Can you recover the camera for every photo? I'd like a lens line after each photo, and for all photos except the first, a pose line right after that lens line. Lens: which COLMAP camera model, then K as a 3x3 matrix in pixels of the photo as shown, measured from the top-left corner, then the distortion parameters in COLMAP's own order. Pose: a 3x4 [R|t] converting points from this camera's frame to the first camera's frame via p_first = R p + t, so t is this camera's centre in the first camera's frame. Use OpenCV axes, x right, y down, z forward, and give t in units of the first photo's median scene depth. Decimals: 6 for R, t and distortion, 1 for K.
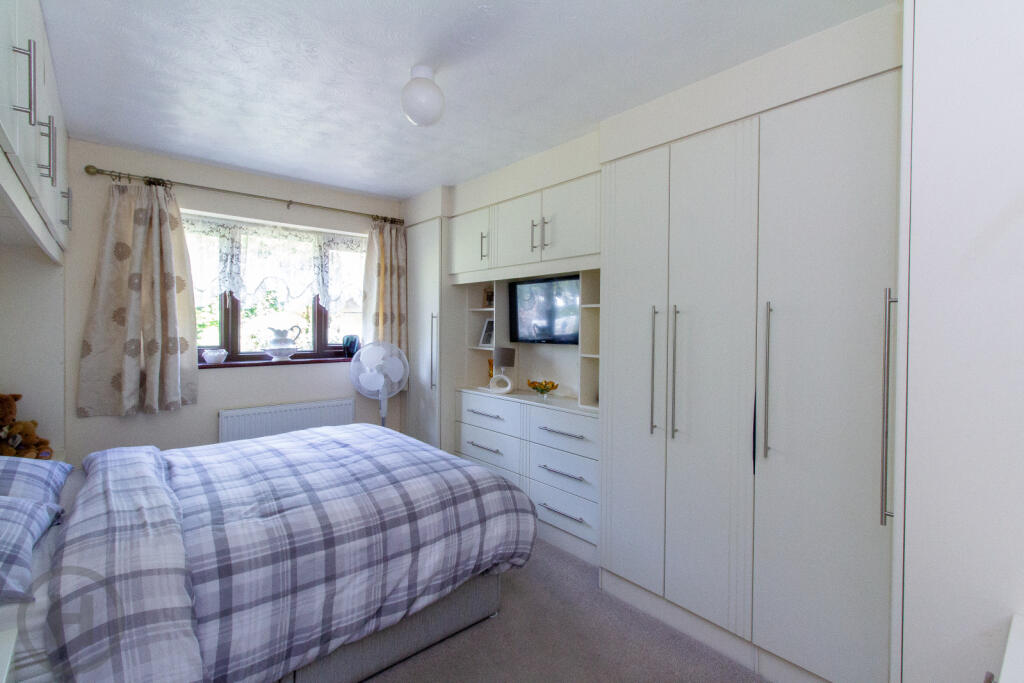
lens RADIAL K [[469.4, 0, 511.6], [0, 469.4, 336.0], [0, 0, 1]] dist [0.000100, 0.000125]
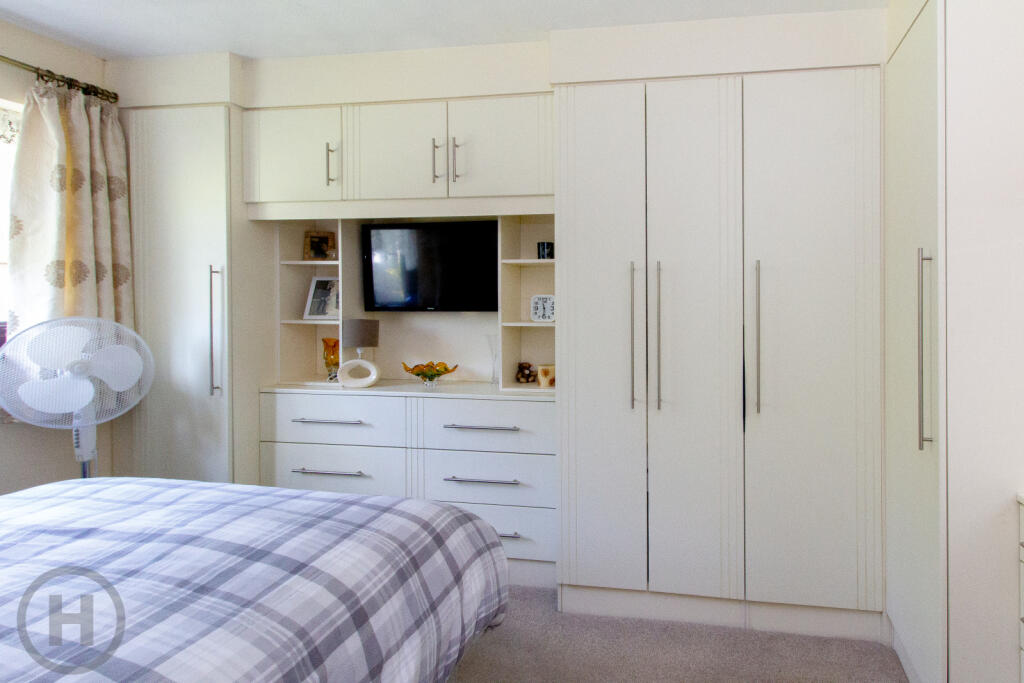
lens RADIAL K [[511.7, 0, 513.0], [0, 511.7, 312.7], [0, 0, 1]] dist [0.004164, -0.000182]
pose [[0.748517, -0.015583, 0.662932, -0.350565], [0.017163, 0.999844, 0.004125, 0.015902], [-0.662893, 0.008290, 0.748668, 0.306613]]
